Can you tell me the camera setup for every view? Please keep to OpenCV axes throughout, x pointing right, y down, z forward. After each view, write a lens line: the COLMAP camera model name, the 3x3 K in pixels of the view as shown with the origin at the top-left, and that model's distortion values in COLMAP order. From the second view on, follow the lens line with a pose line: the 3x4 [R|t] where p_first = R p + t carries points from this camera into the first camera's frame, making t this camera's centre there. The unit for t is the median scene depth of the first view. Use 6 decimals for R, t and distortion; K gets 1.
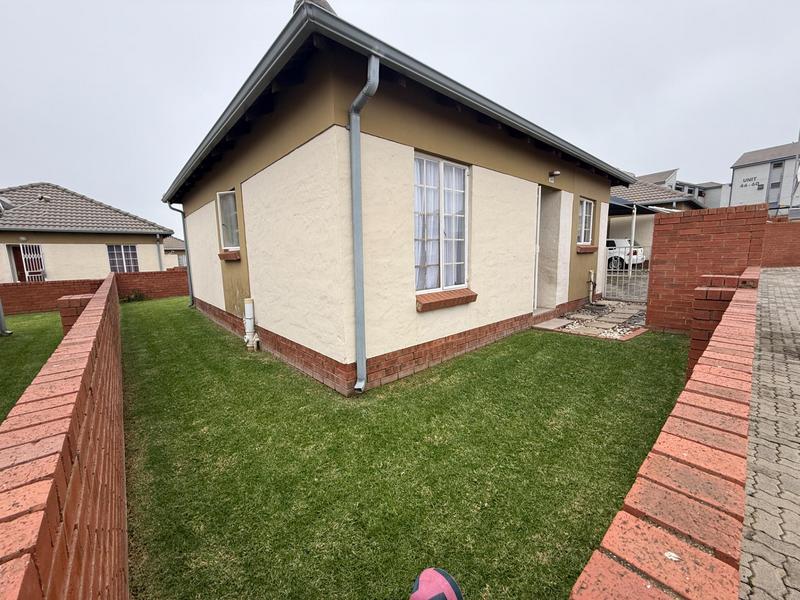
lens RADIAL K [[320.1, 0, 400.4], [0, 320.1, 298.3], [0, 0, 1]] dist [0.001392, 0.000084]
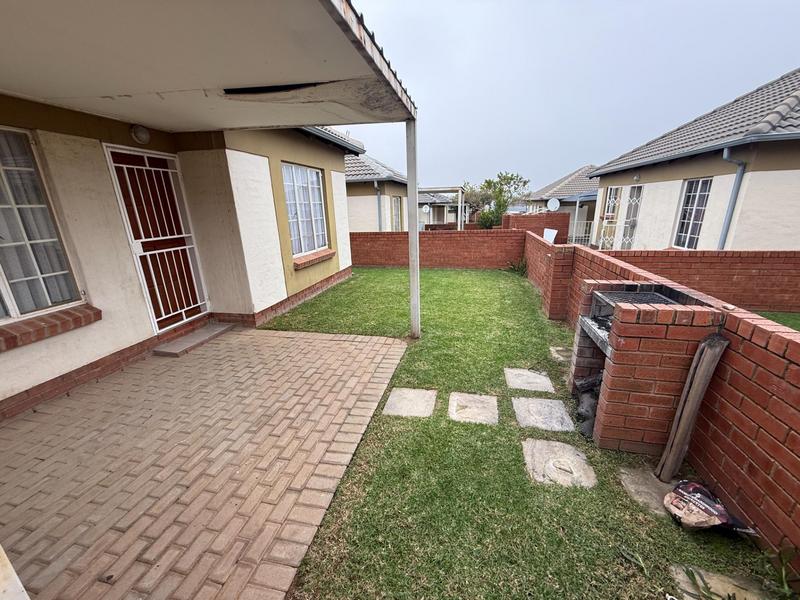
lens RADIAL K [[320.1, 0, 402.8], [0, 320.1, 300.1], [0, 0, 1]] dist [0.001392, 0.000084]
pose [[-0.802810, 0.209897, -0.558068, -0.341854], [-0.047531, 0.910477, 0.410818, -0.253247], [0.594338, 0.356334, -0.720964, 1.638764]]
